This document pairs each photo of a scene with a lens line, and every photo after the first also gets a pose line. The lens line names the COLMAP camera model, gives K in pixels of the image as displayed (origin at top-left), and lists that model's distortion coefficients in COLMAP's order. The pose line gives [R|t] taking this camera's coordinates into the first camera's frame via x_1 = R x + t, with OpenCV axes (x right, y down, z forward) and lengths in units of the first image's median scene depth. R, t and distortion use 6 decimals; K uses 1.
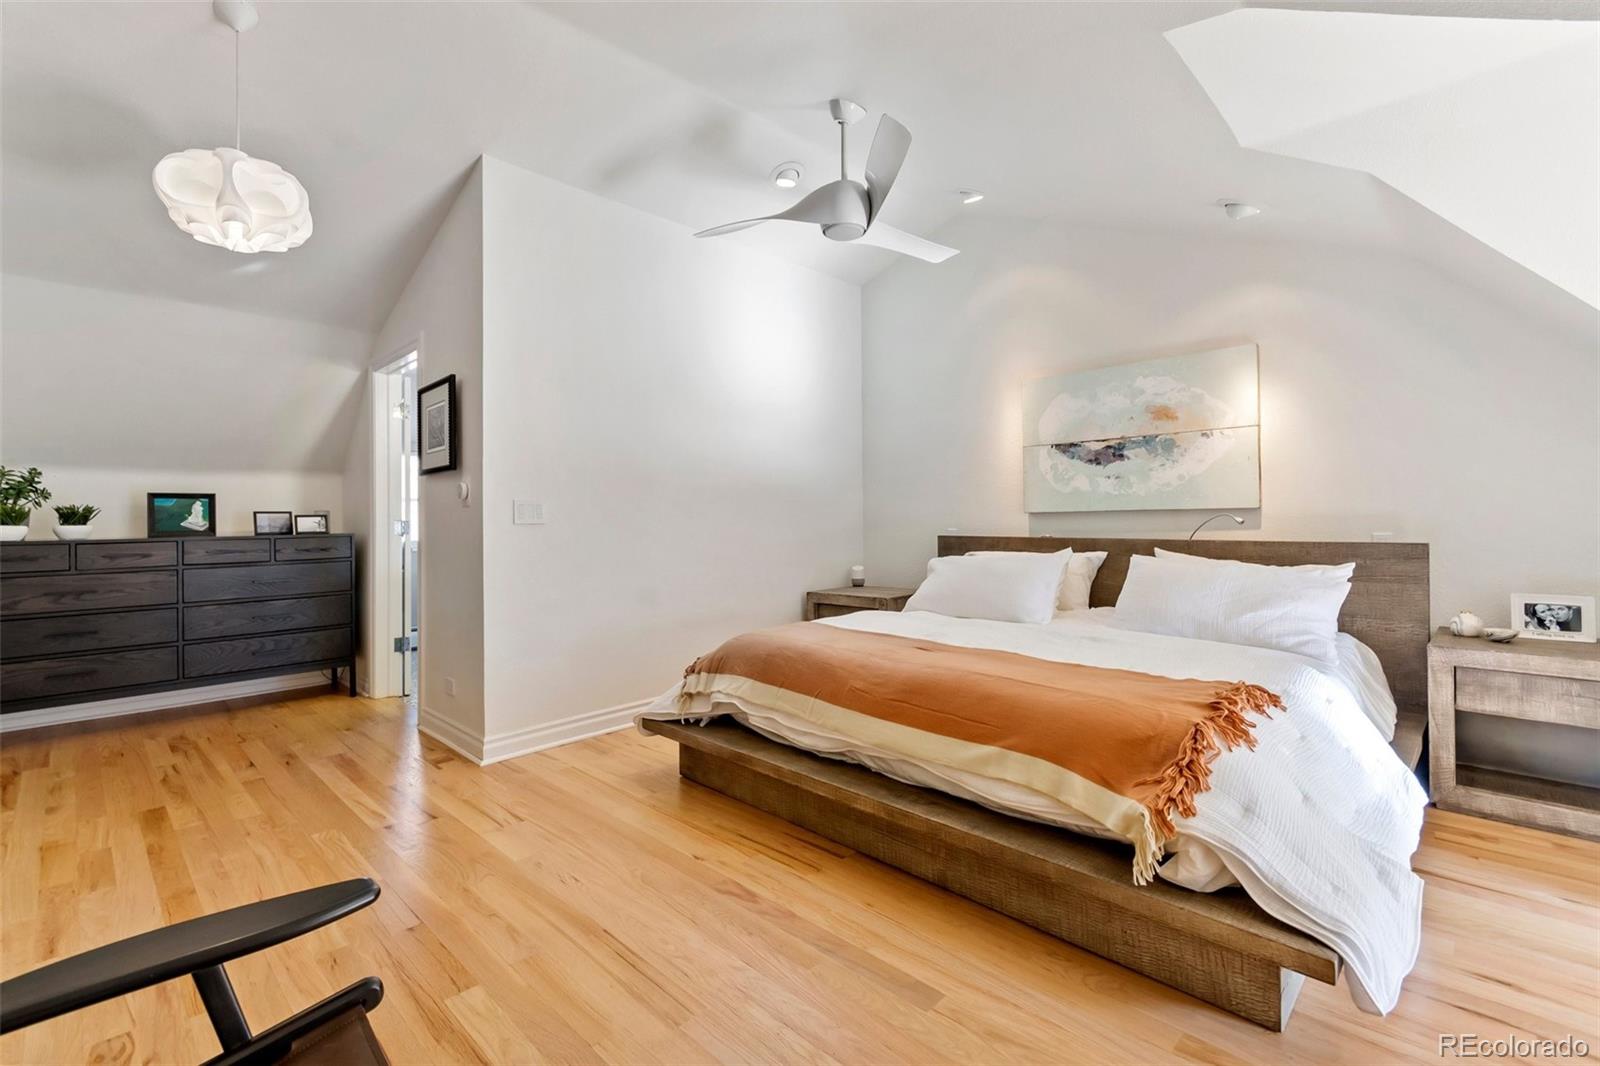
lens RADIAL K [[714.1, 0, 791.8], [0, 714.1, 523.0], [0, 0, 1]] dist [0.005230, 0.000738]
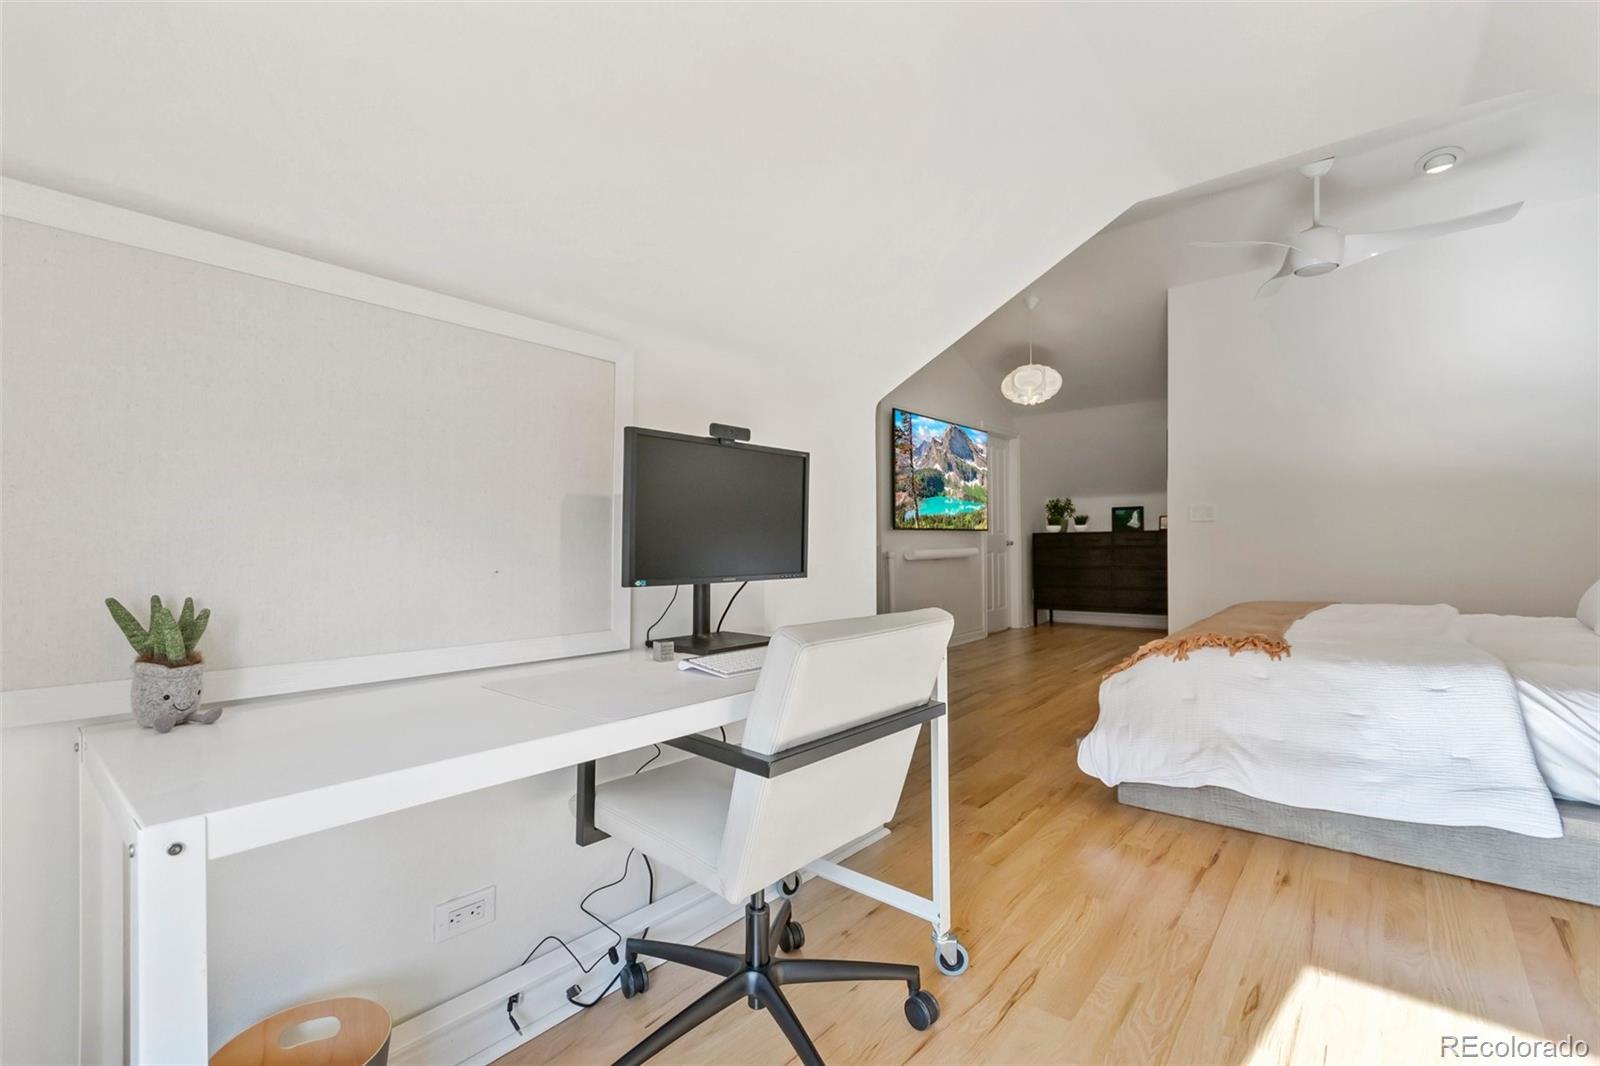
lens RADIAL K [[714.1, 0, 799.0], [0, 714.1, 532.5], [0, 0, 1]] dist [0.005230, 0.000738]
pose [[0.084535, 0.000723, -0.996420, 1.193668], [0.008411, 0.999964, 0.001439, 0.018128], [0.996385, -0.008502, 0.084526, 0.039638]]
